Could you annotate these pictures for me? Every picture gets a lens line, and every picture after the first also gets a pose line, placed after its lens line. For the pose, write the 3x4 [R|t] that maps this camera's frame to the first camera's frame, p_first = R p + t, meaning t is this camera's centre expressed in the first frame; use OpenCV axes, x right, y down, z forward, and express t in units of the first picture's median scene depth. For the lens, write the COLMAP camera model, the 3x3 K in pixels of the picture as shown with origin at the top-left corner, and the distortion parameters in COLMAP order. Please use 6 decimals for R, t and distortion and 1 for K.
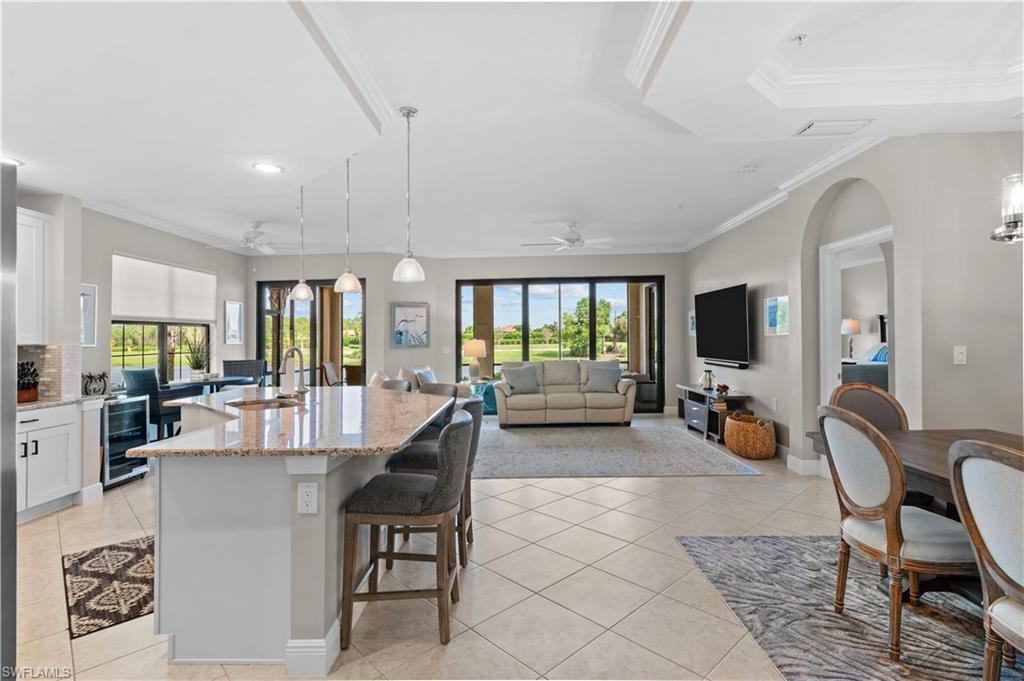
lens RADIAL K [[499.4, 0, 503.8], [0, 499.4, 339.2], [0, 0, 1]] dist [-0.001009, 0.000142]
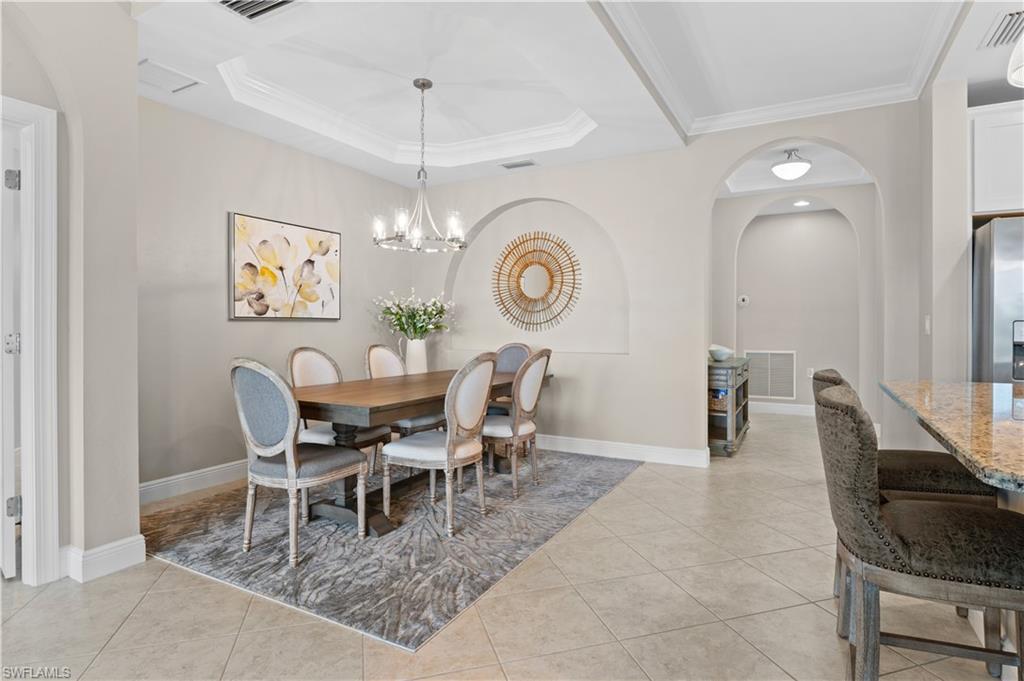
lens RADIAL K [[534.0, 0, 527.7], [0, 534.0, 333.4], [0, 0, 1]] dist [-0.025510, 0.000916]
pose [[-0.900281, 0.012015, 0.435144, -0.011053], [0.015701, 0.999865, 0.004878, 0.030304], [-0.435027, 0.011224, -0.900348, 0.816134]]
